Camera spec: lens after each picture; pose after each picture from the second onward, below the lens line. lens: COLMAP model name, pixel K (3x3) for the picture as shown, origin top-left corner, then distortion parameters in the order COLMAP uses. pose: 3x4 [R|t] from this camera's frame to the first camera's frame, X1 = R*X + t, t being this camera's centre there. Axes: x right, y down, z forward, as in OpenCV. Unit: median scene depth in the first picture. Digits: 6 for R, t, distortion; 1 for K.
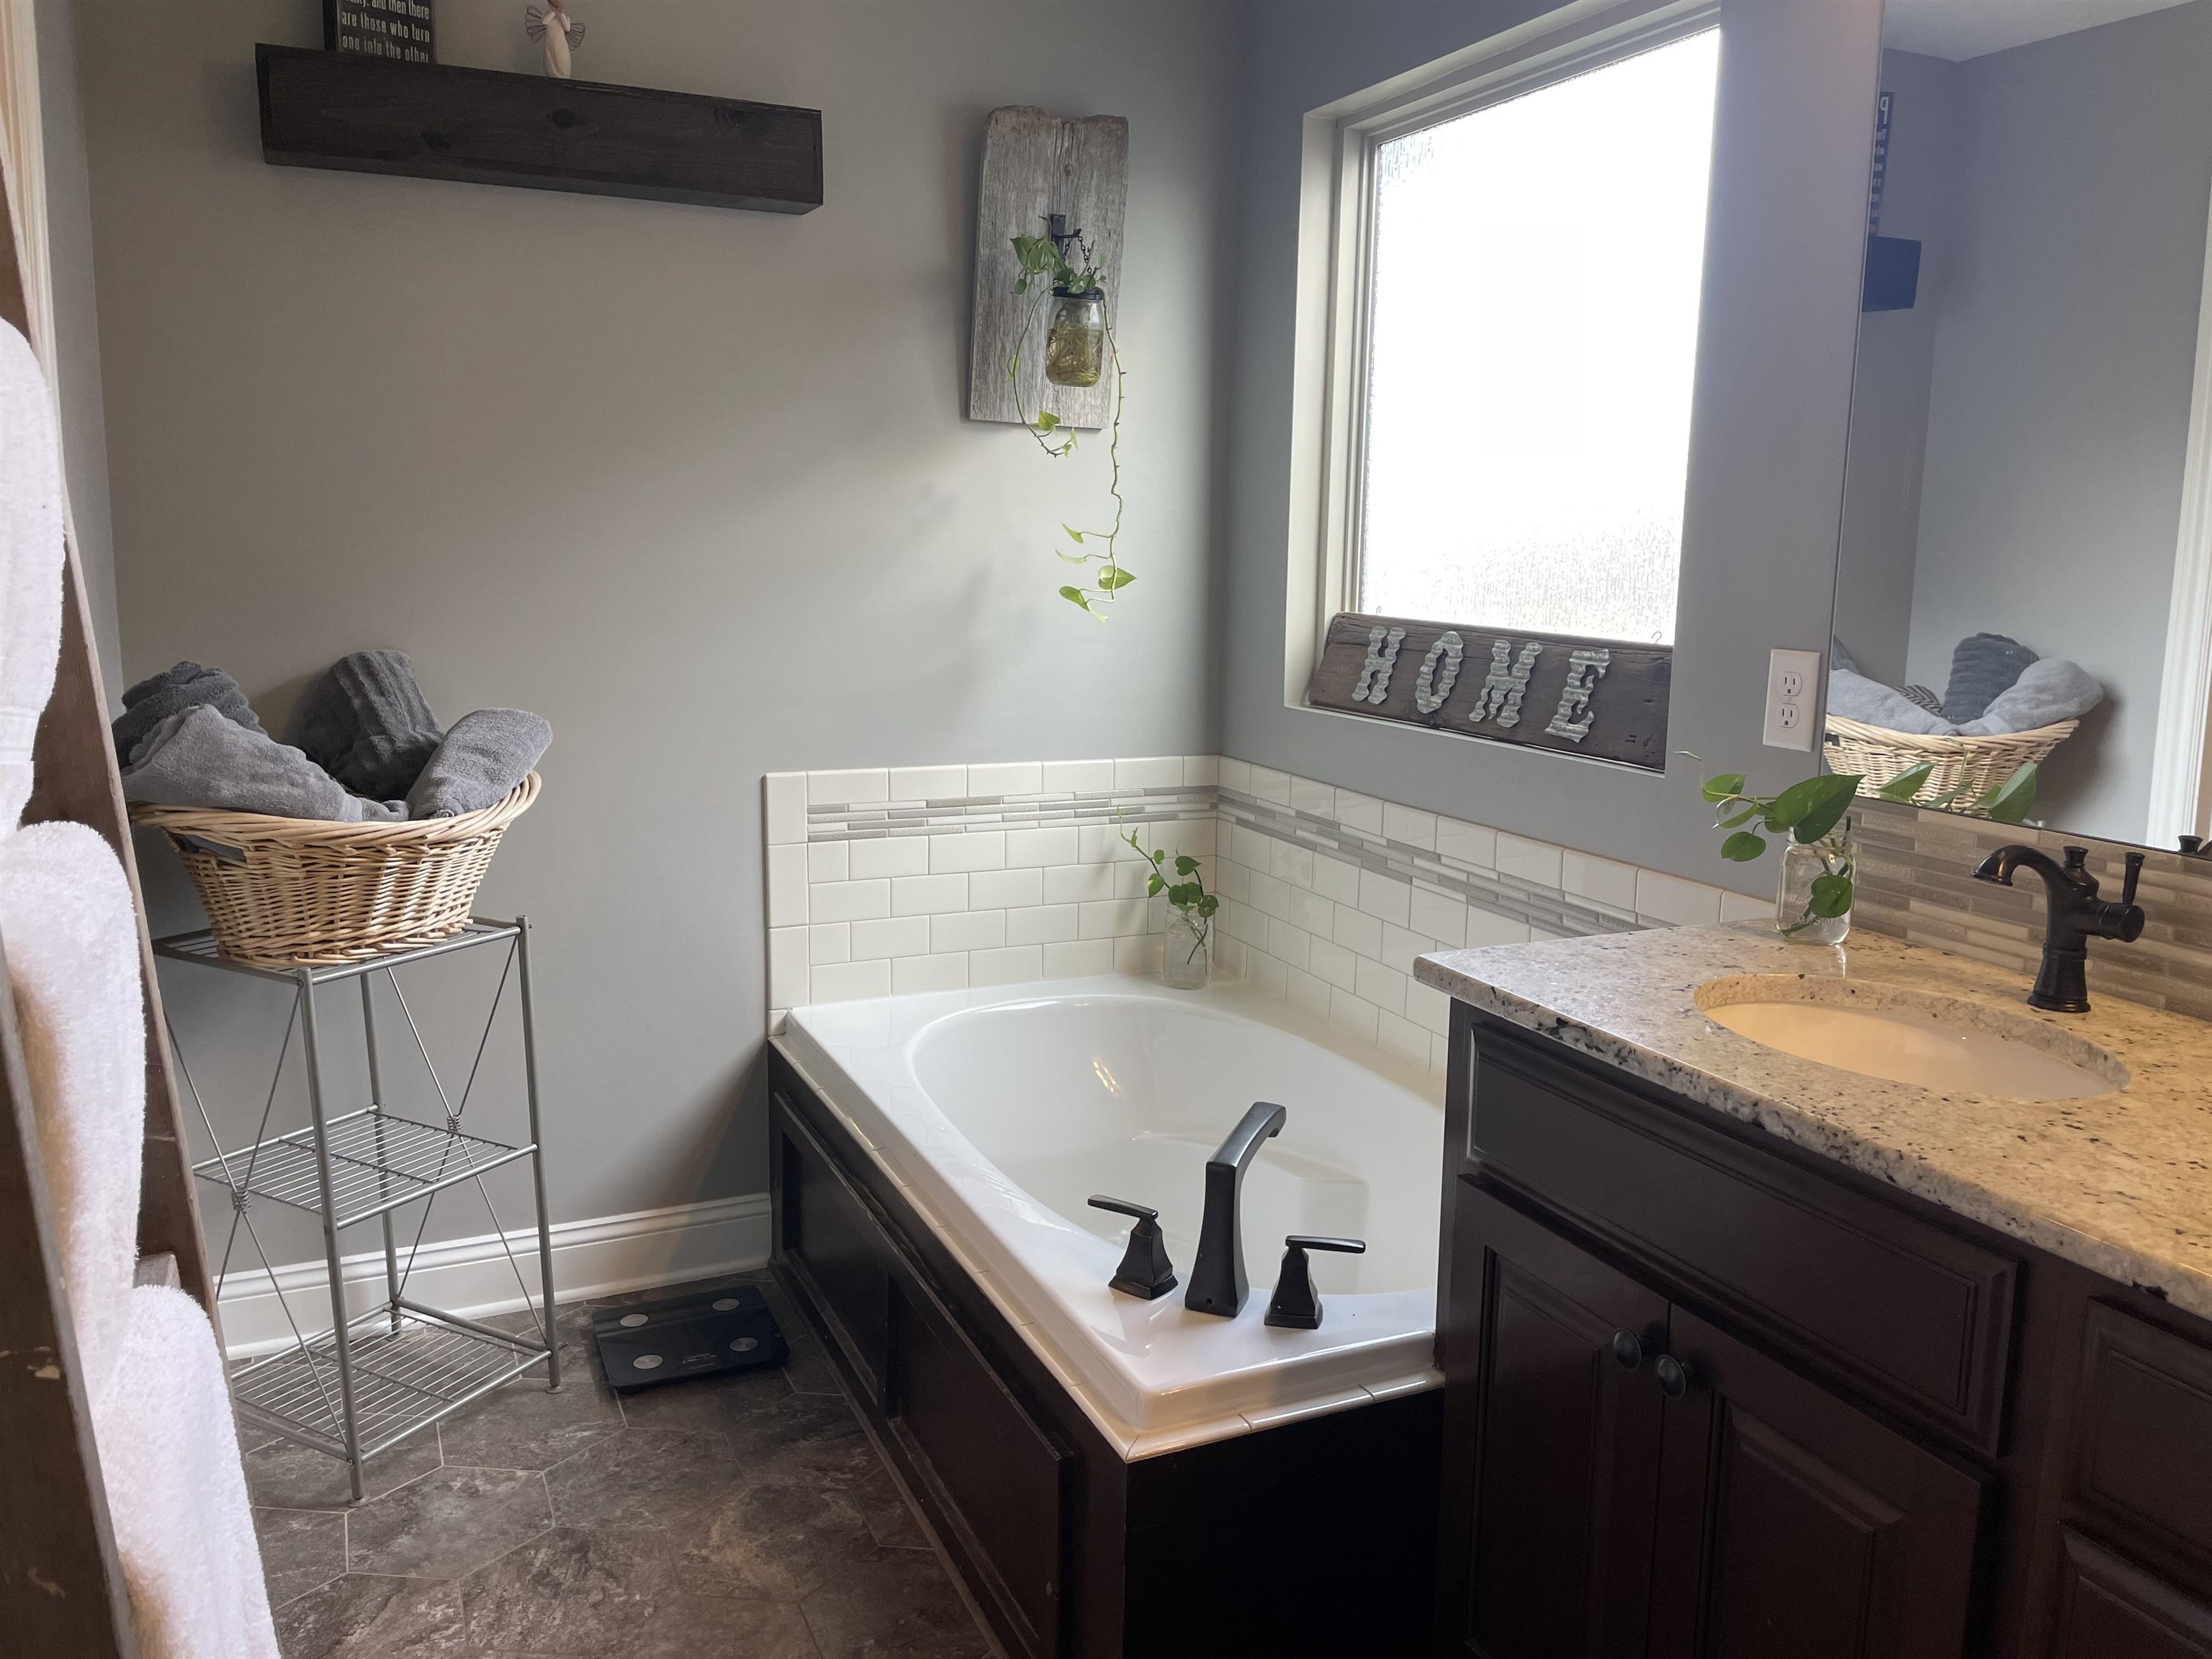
lens RADIAL K [[1675.7, 0, 1120.8], [0, 1675.7, 789.5], [0, 0, 1]] dist [0.104959, -0.136402]
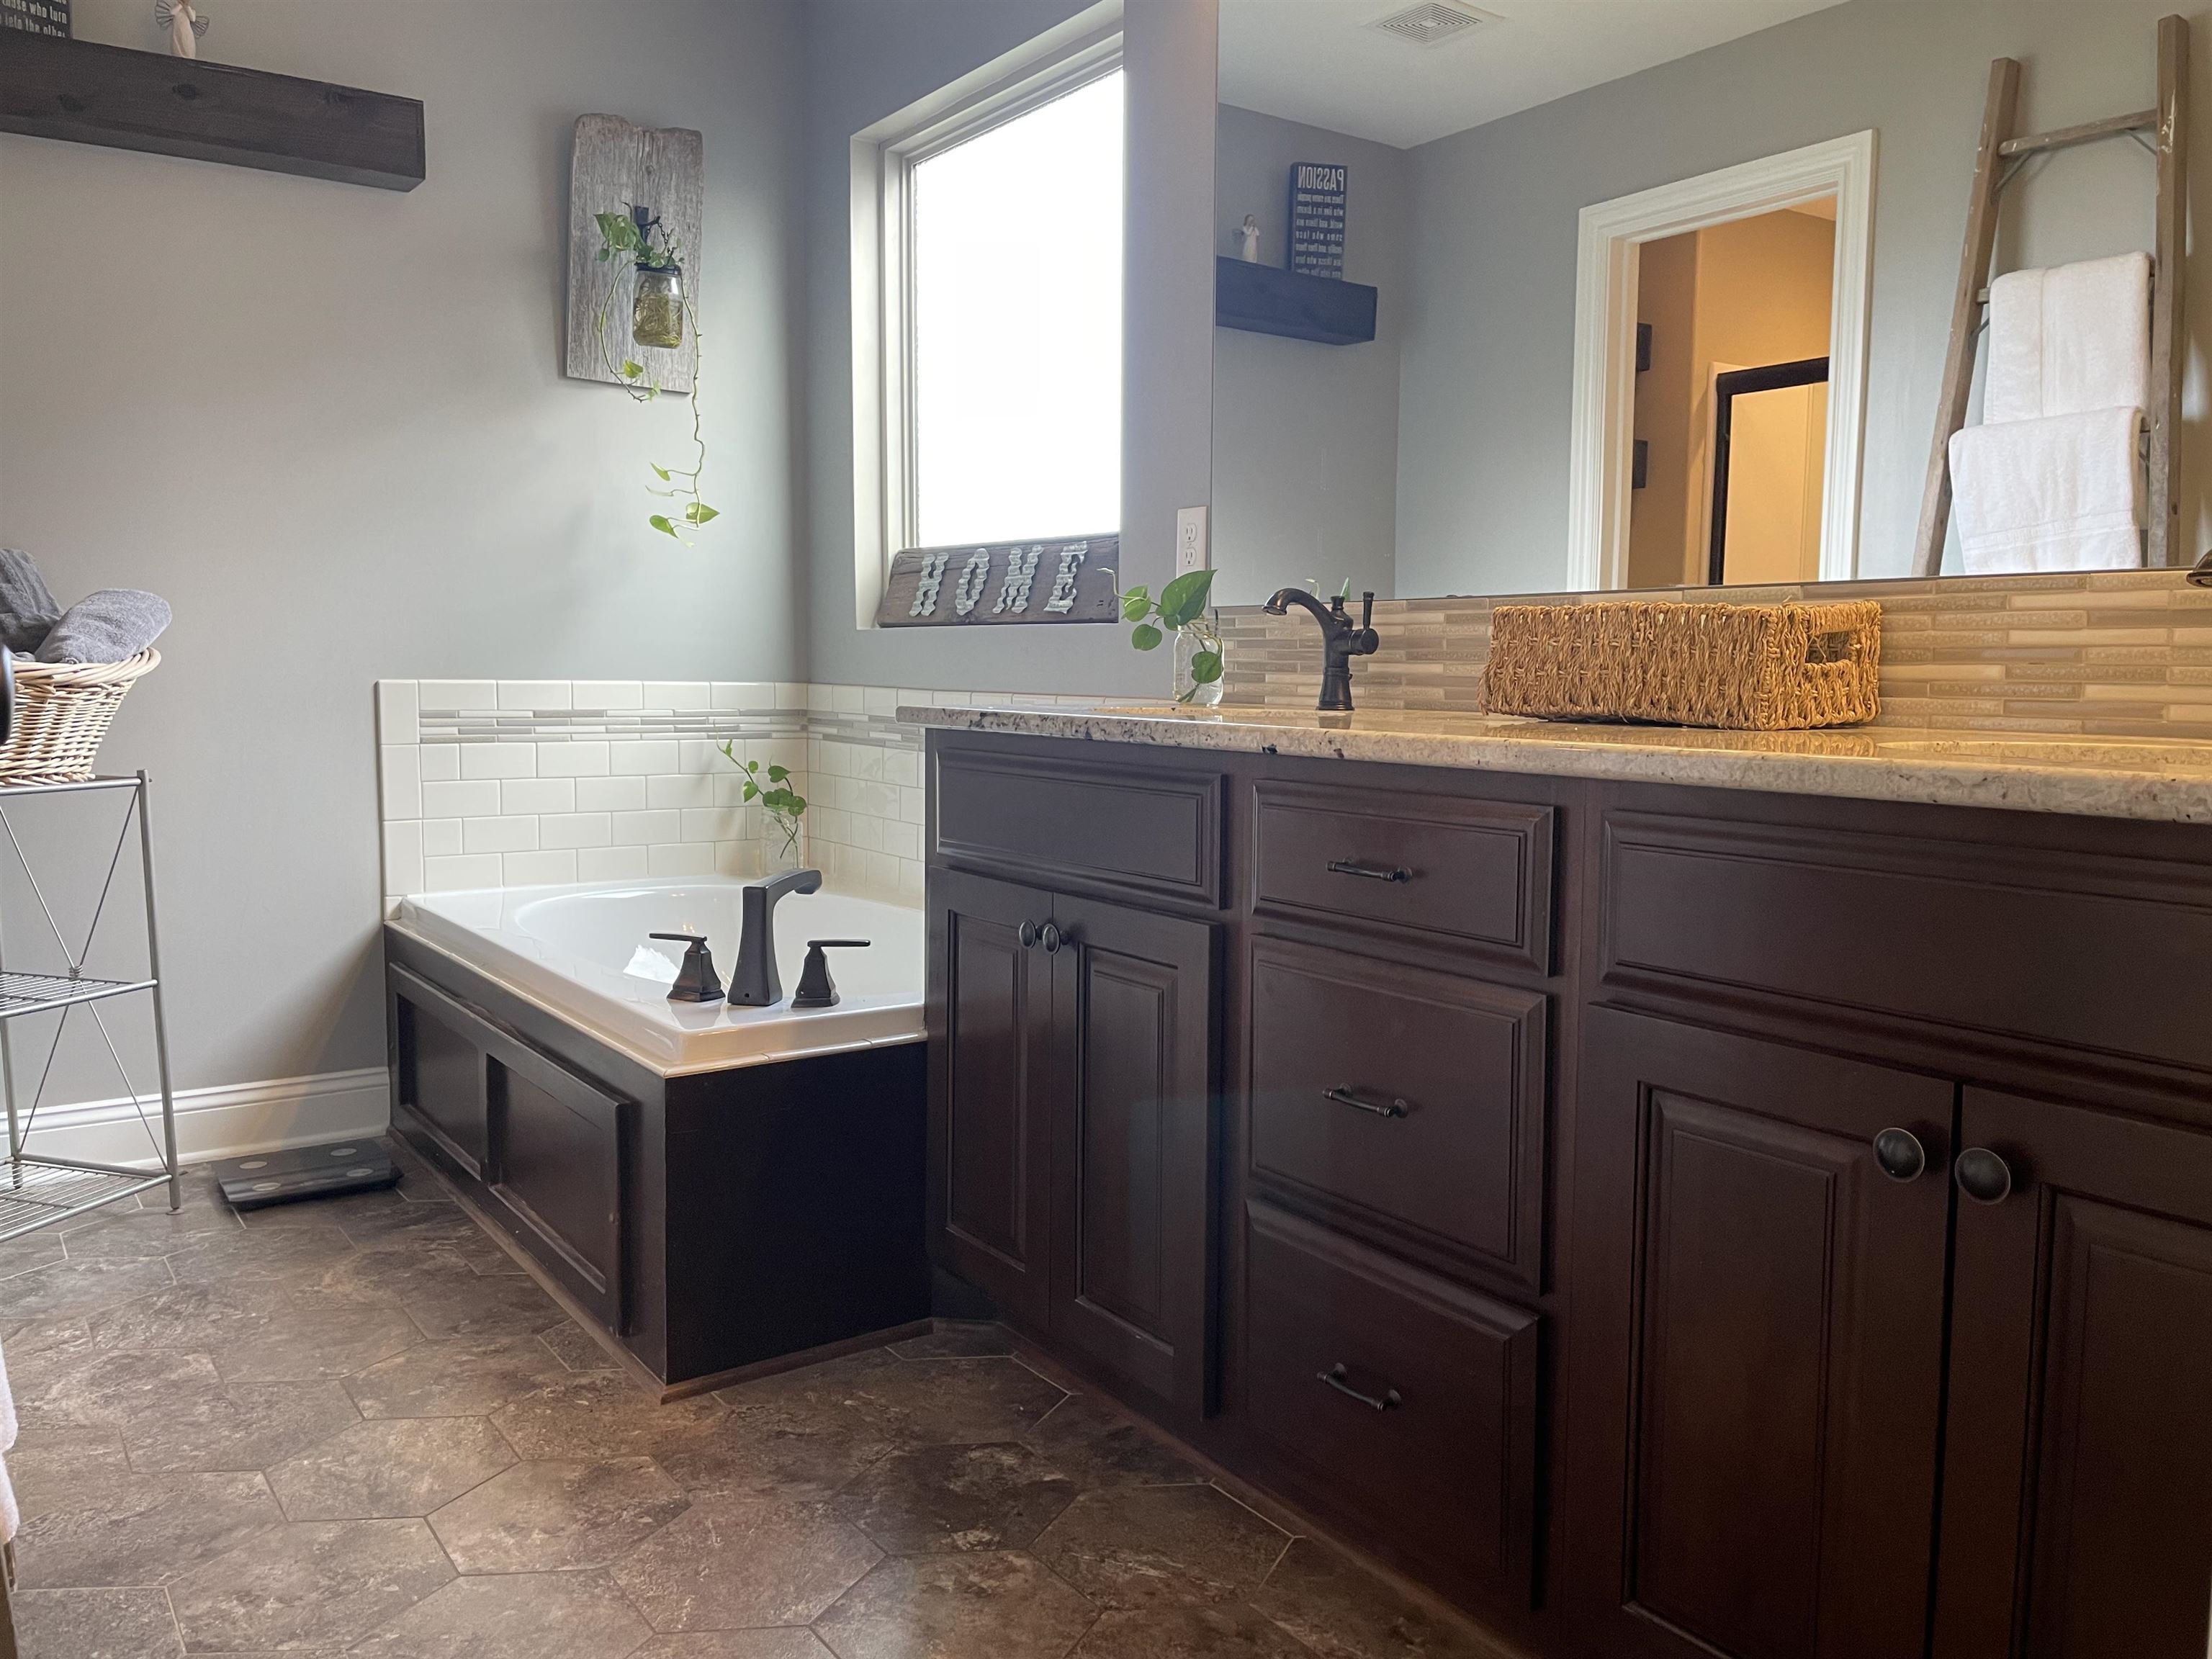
lens RADIAL K [[1675.7, 0, 1120.8], [0, 1675.7, 789.5], [0, 0, 1]] dist [0.104959, -0.136402]
pose [[0.982840, -0.022897, 0.183032, 0.069791], [0.036375, 0.996840, -0.070622, 0.173554], [-0.180836, 0.076068, 0.980567, -0.206539]]
